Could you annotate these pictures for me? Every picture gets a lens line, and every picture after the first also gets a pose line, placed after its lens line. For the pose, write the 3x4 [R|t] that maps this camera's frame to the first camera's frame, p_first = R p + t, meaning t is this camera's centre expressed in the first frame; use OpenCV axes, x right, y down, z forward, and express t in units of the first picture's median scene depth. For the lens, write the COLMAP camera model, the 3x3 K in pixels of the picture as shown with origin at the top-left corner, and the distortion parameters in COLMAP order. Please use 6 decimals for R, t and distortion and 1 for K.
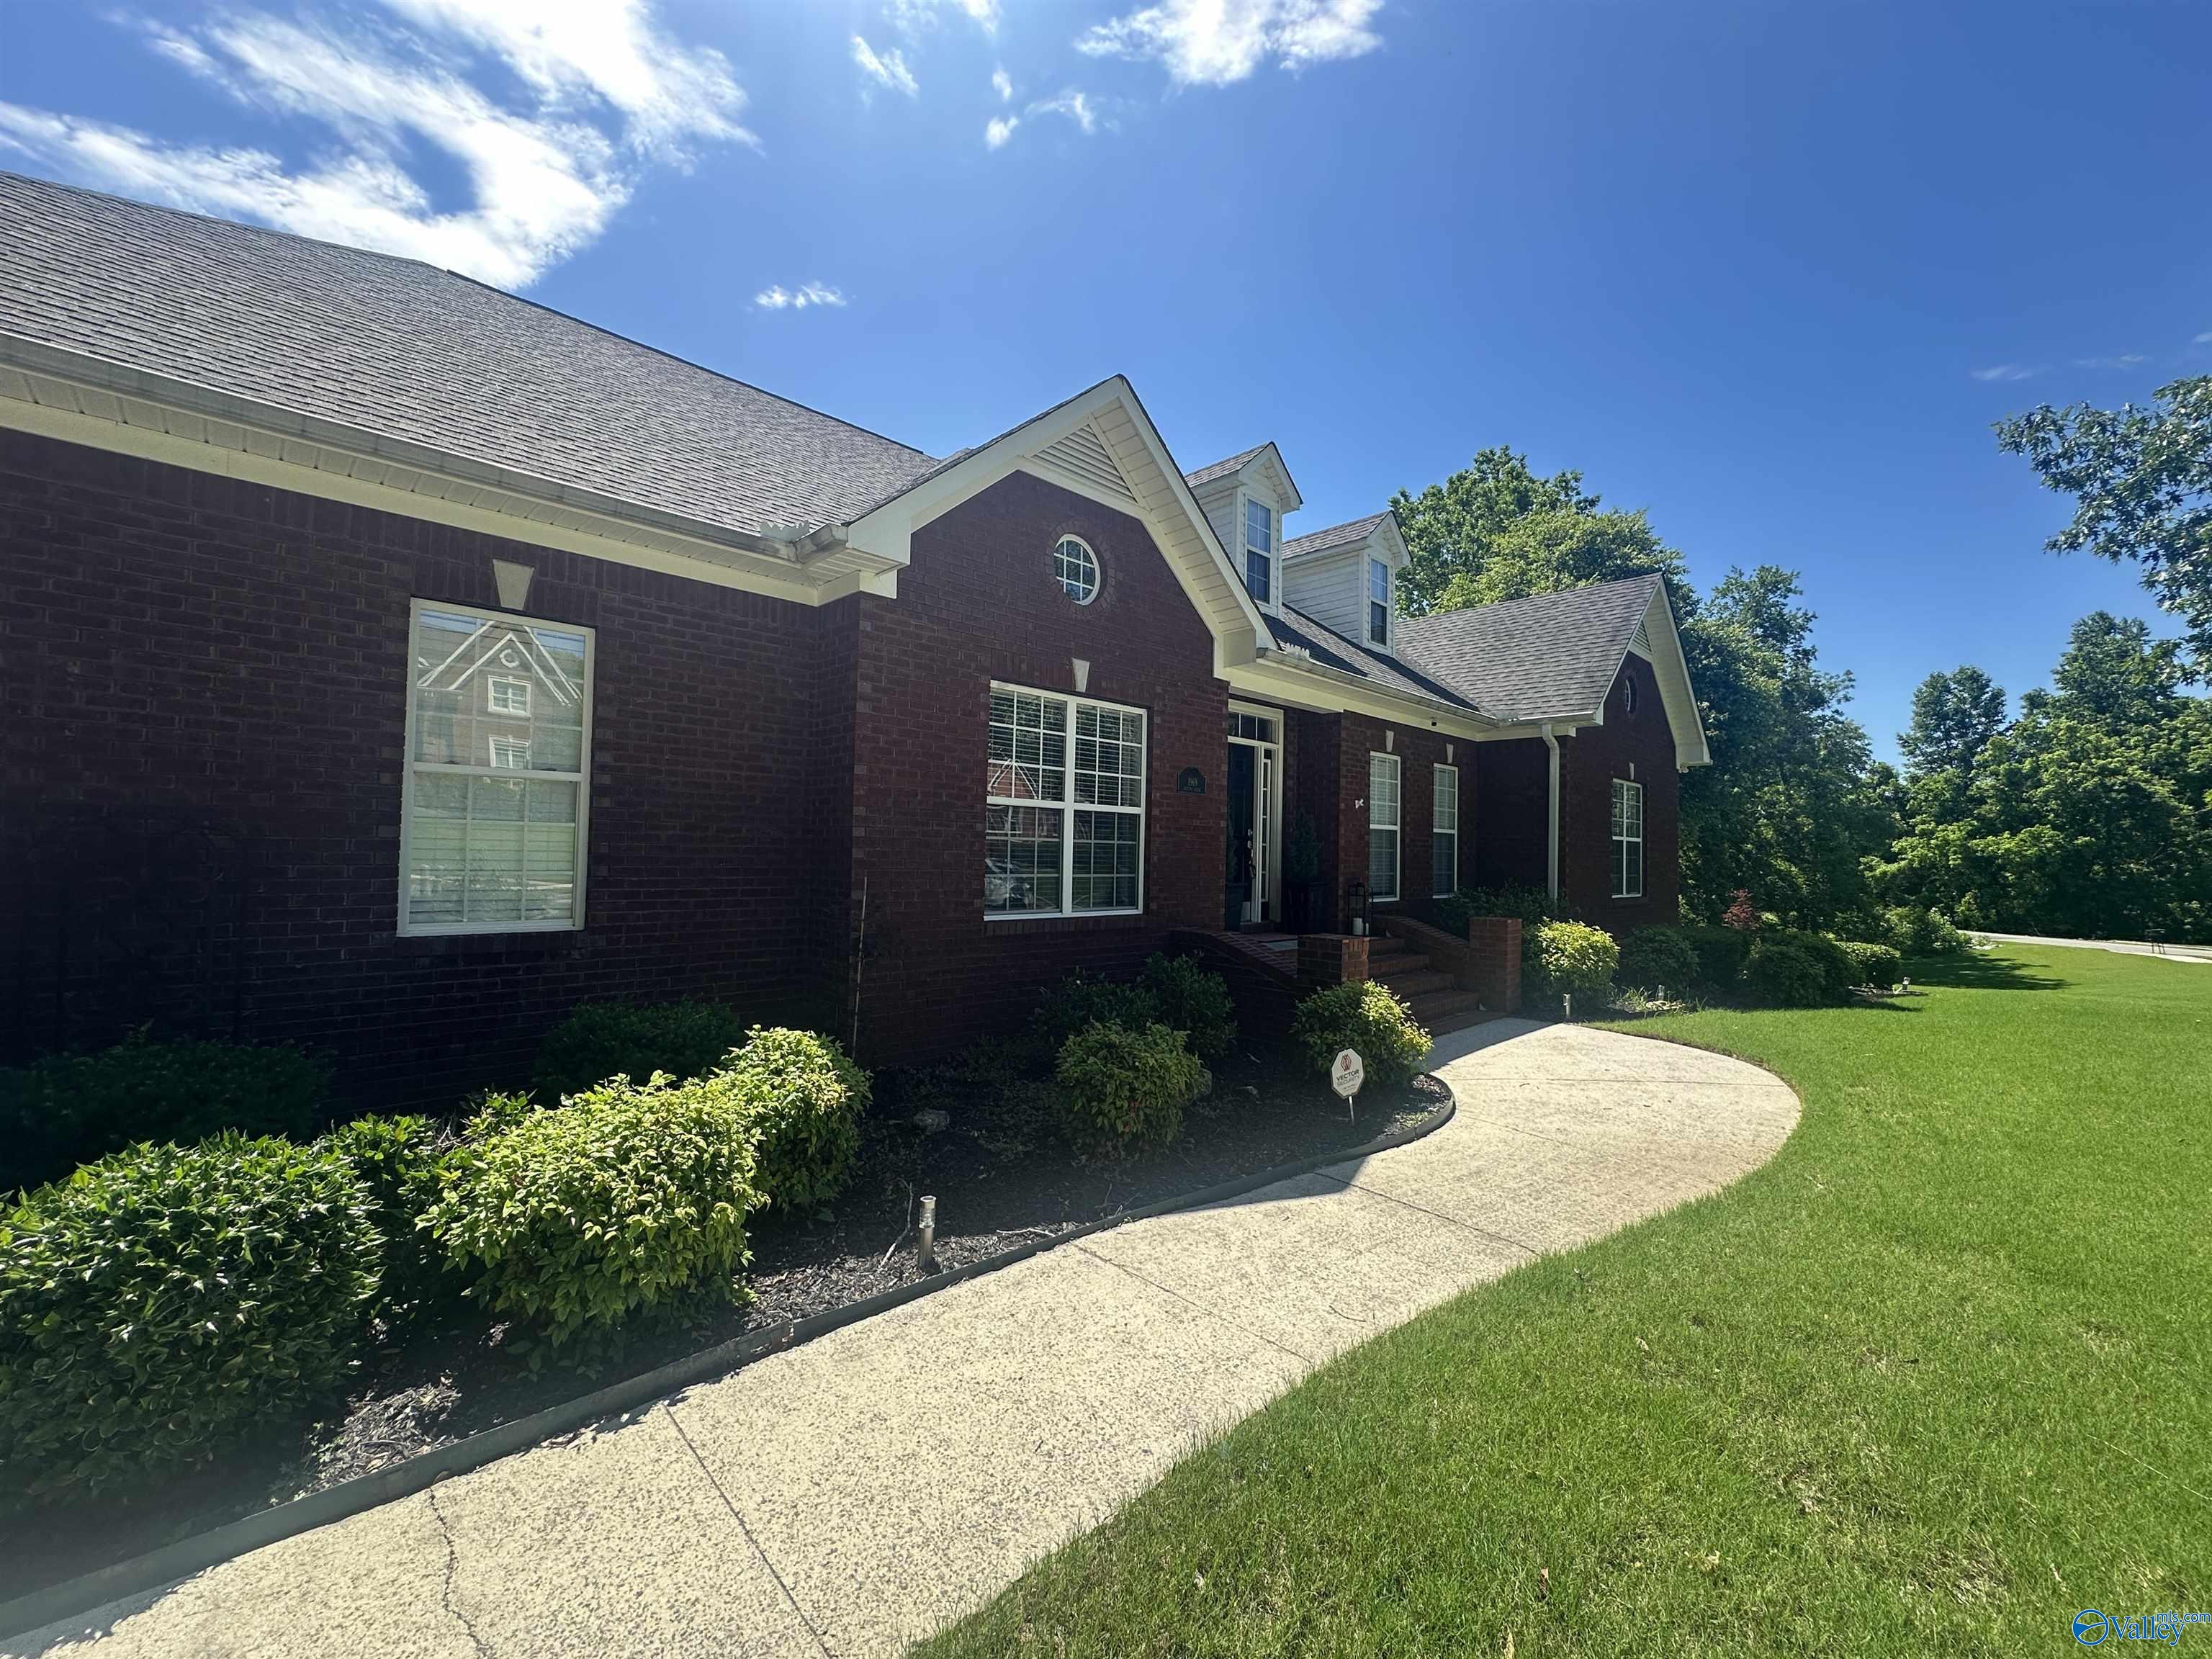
lens RADIAL K [[885.9, 0, 1106.0], [0, 885.9, 829.5], [0, 0, 1]] dist [-0.006093, 0.000331]
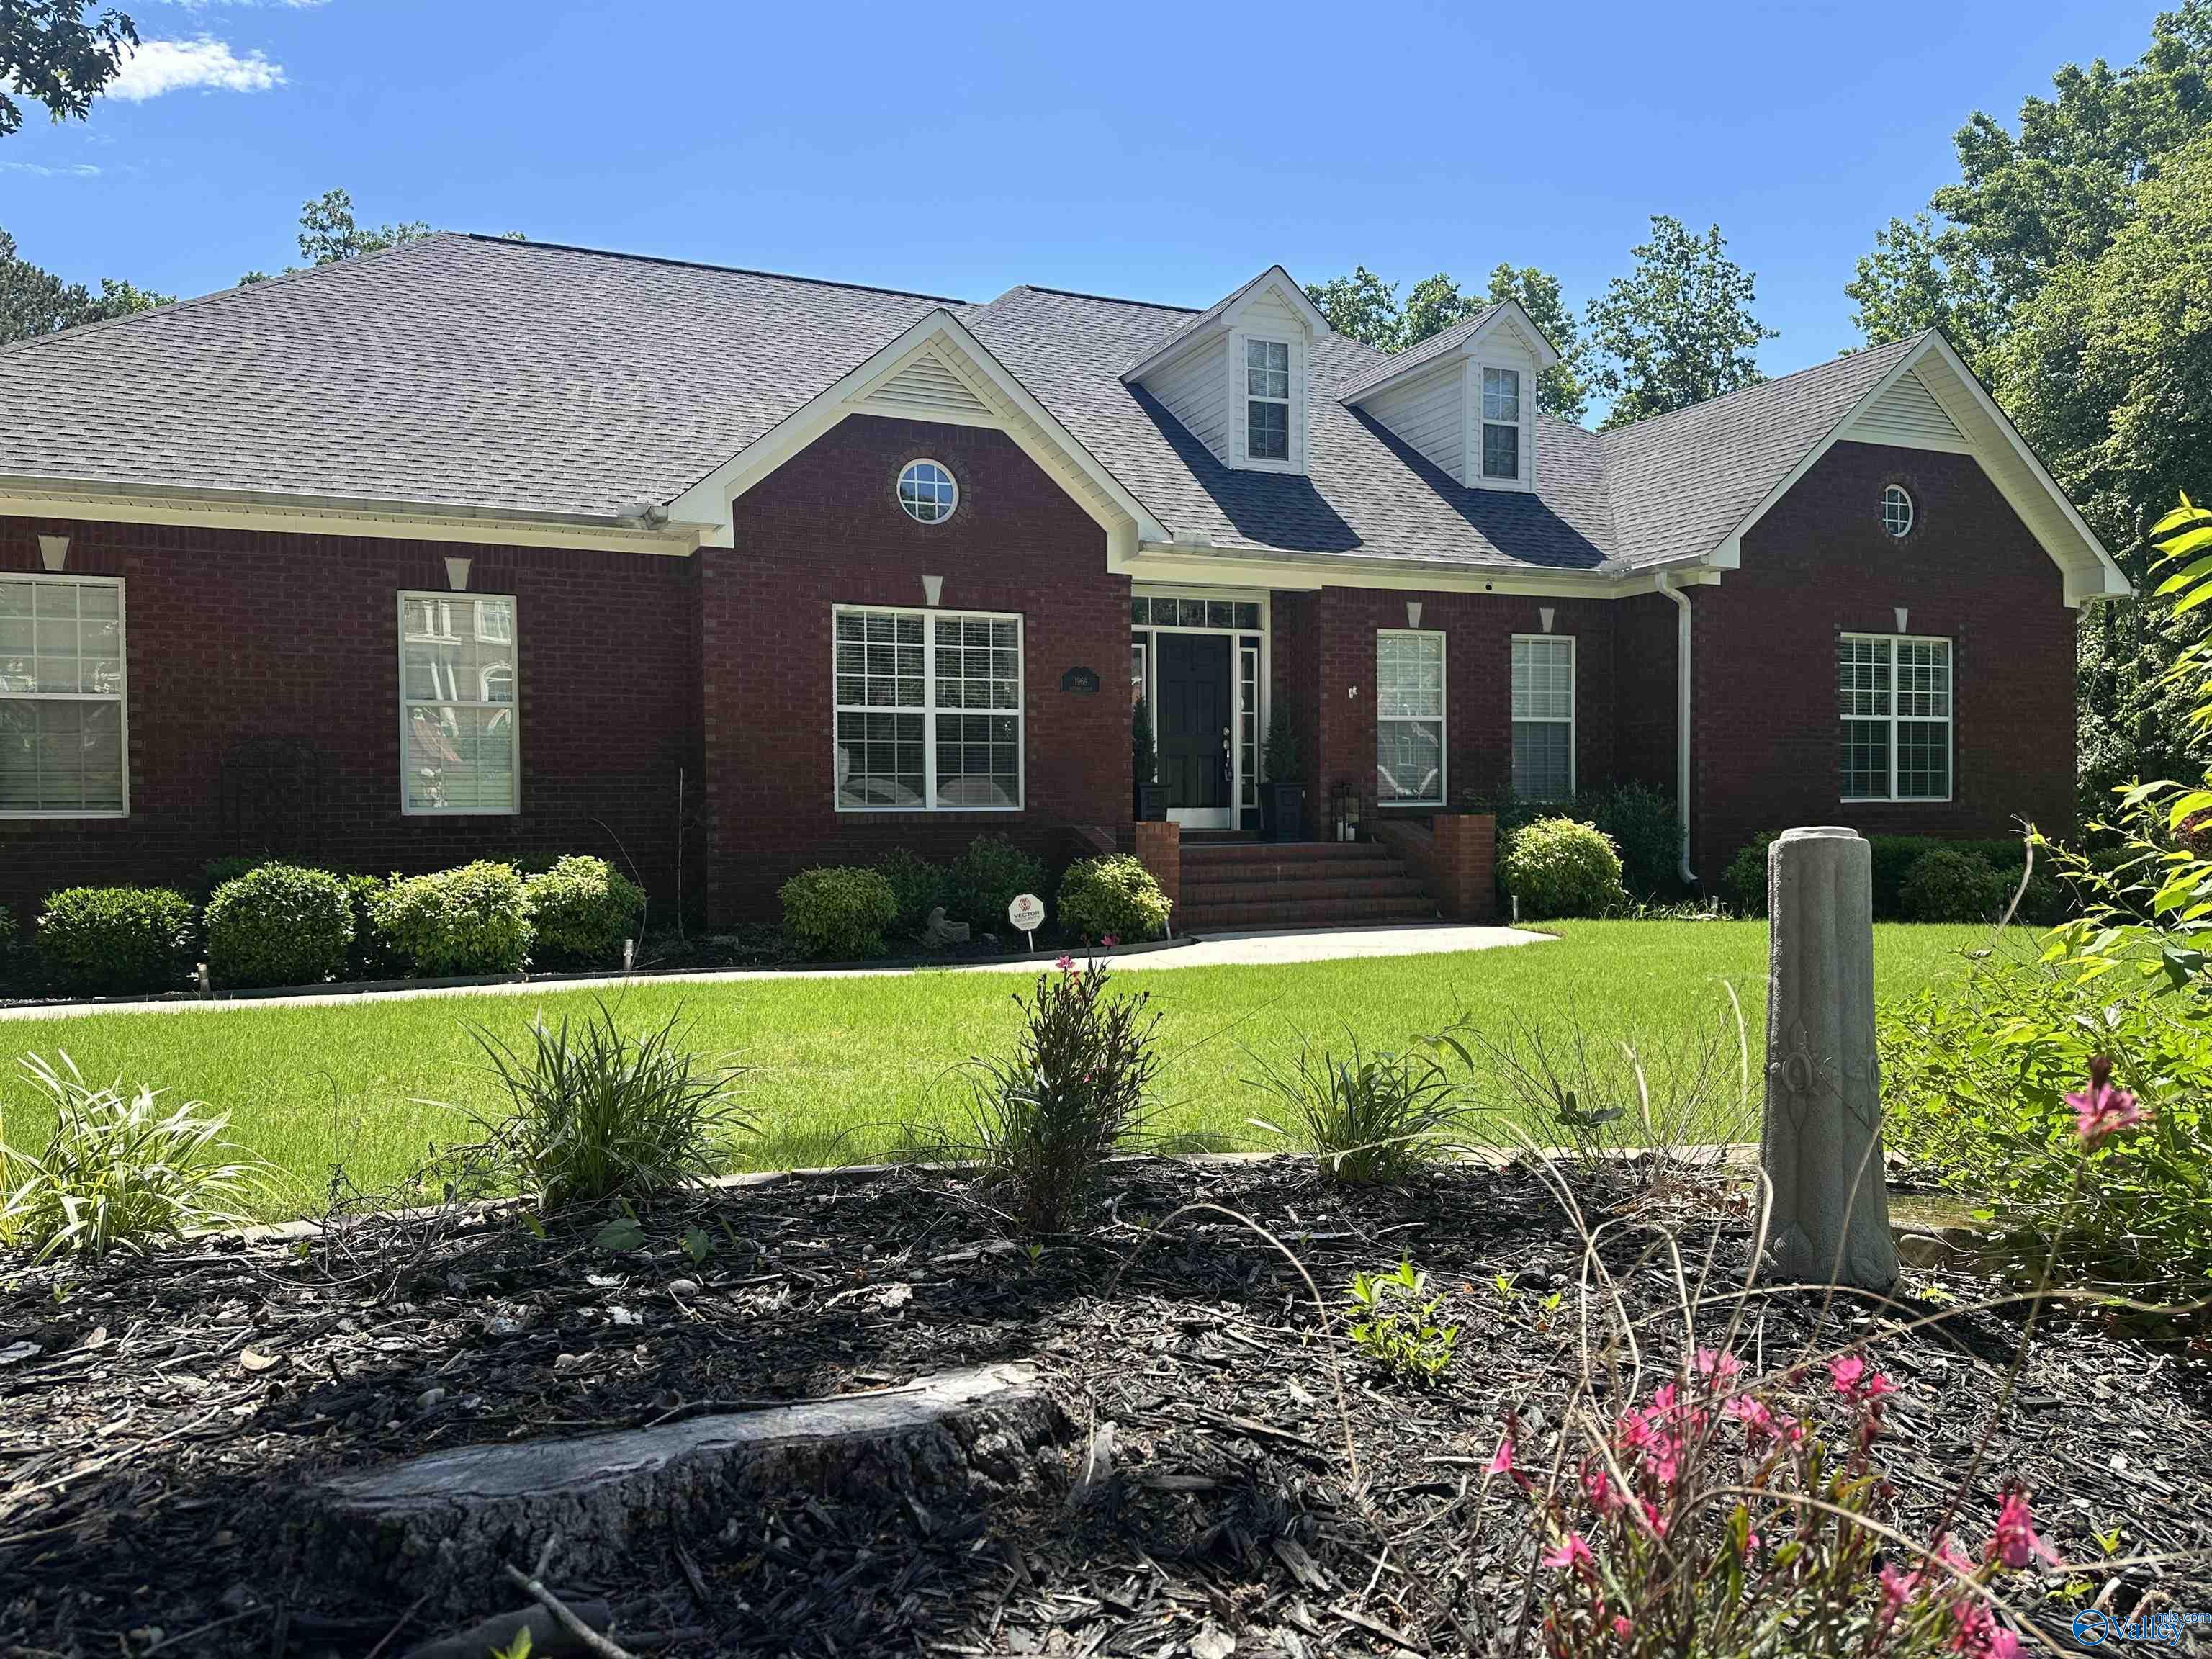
lens RADIAL K [[1521.8, 0, 1106.0], [0, 1521.8, 829.5], [0, 0, 1]] dist [0.174308, -0.339765]
pose [[0.937632, -0.022221, -0.346920, 0.824774], [0.036600, 0.998719, 0.034948, 0.062938], [0.345699, -0.045466, 0.937243, -0.713552]]
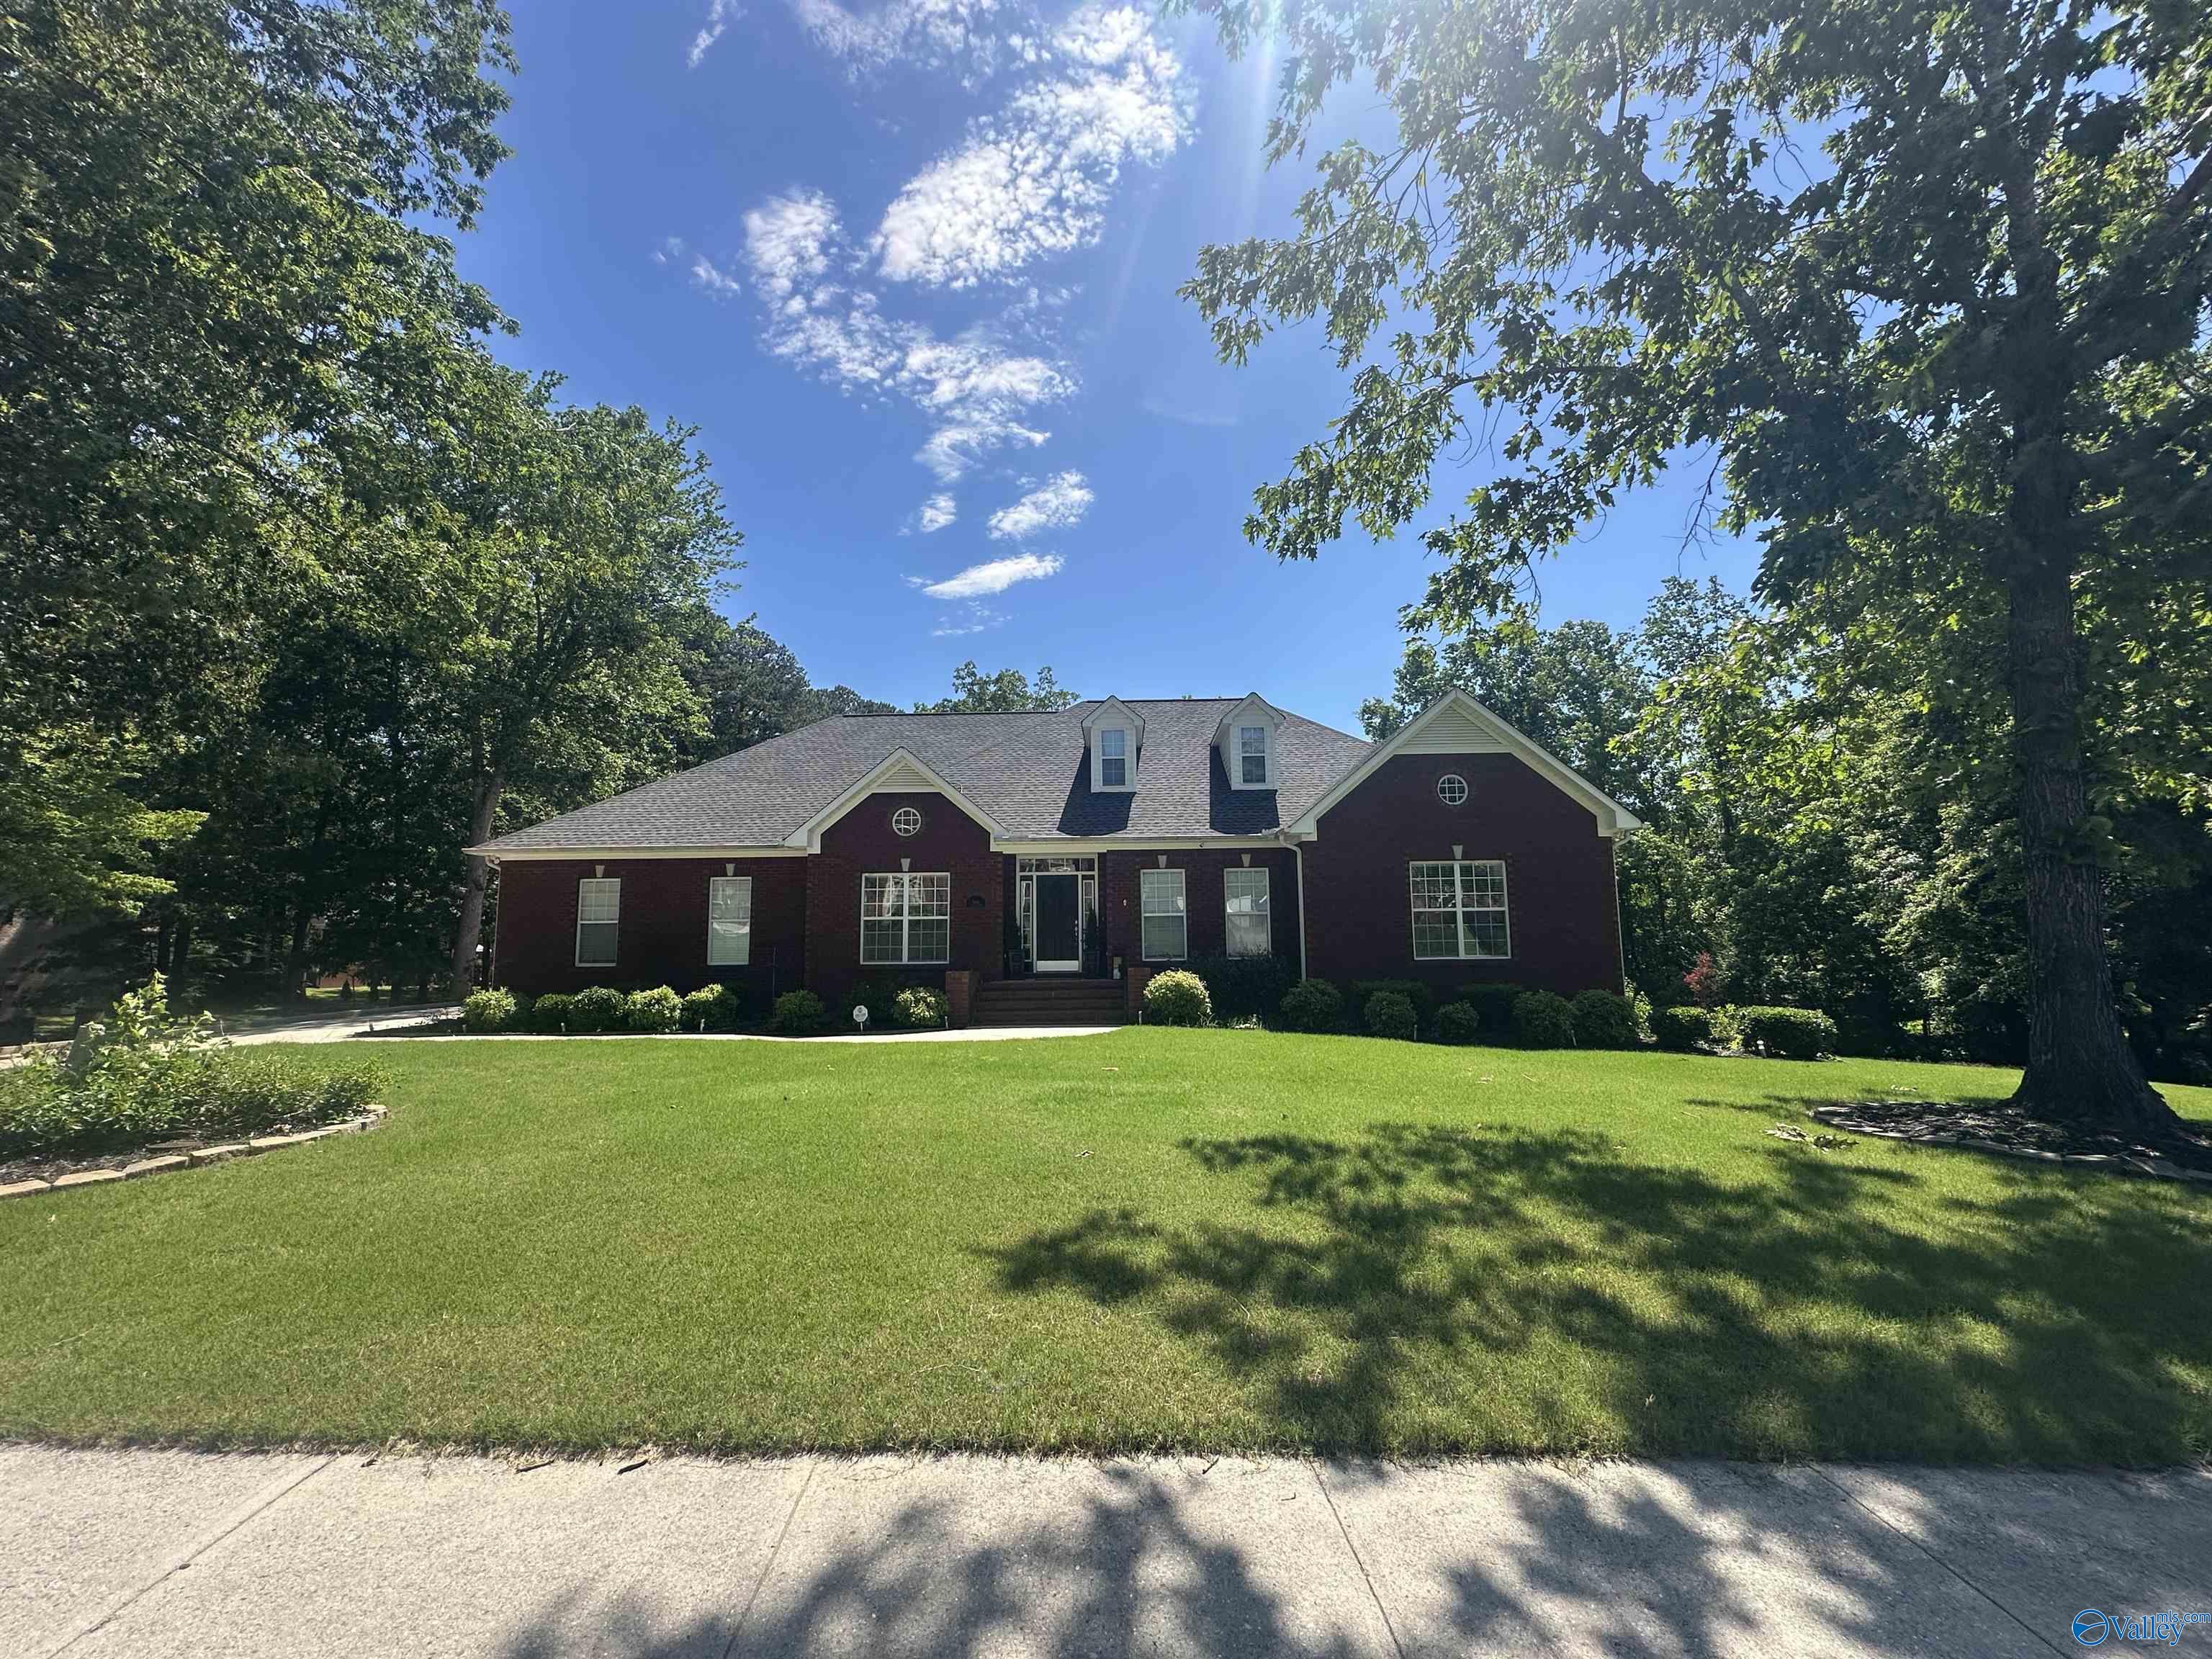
lens RADIAL K [[866.2, 0, 1106.0], [0, 866.2, 829.5], [0, 0, 1]] dist [-0.016619, -0.000024]
pose [[0.709961, -0.113900, -0.694969, 2.062177], [0.045756, 0.992210, -0.115872, 0.033176], [0.702753, 0.050466, 0.709642, -0.323188]]
